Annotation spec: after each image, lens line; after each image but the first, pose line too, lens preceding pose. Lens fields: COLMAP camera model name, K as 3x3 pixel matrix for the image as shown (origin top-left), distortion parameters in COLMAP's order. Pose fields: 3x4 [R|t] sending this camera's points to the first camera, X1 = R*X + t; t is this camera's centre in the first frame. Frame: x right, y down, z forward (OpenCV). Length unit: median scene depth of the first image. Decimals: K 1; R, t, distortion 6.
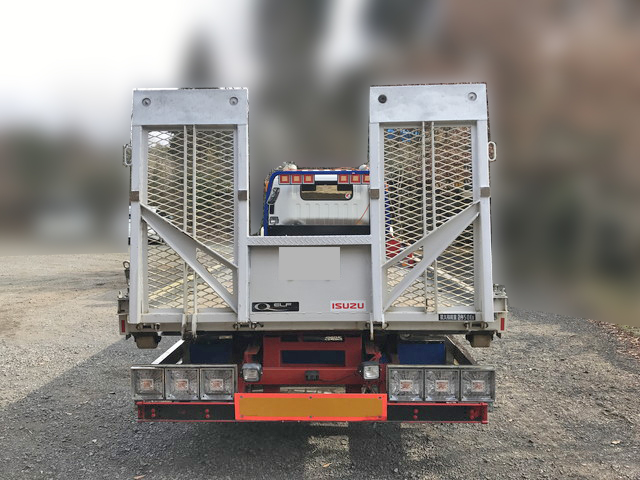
lens RADIAL K [[521.2, 0, 320.0], [0, 521.2, 240.0], [0, 0, 1]] dist [0.116823, -0.000844]
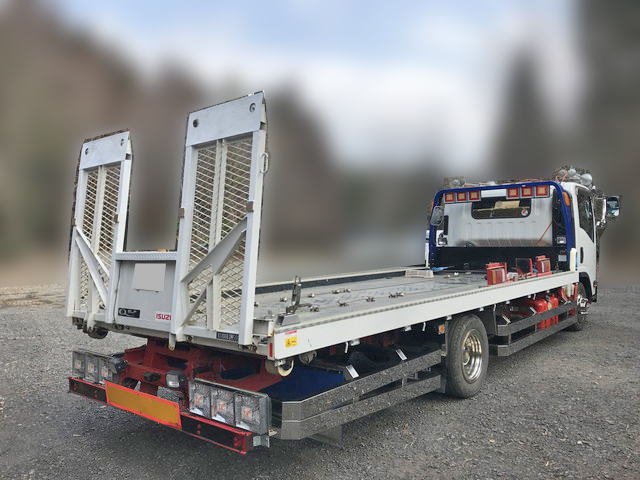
lens RADIAL K [[524.0, 0, 320.0], [0, 524.0, 240.0], [0, 0, 1]] dist [0.051099, -0.061238]
pose [[0.785276, -0.009601, -0.619071, 0.334719], [-0.018742, 0.999053, -0.039269, 0.001362], [0.618862, 0.042440, 0.784353, 0.115158]]
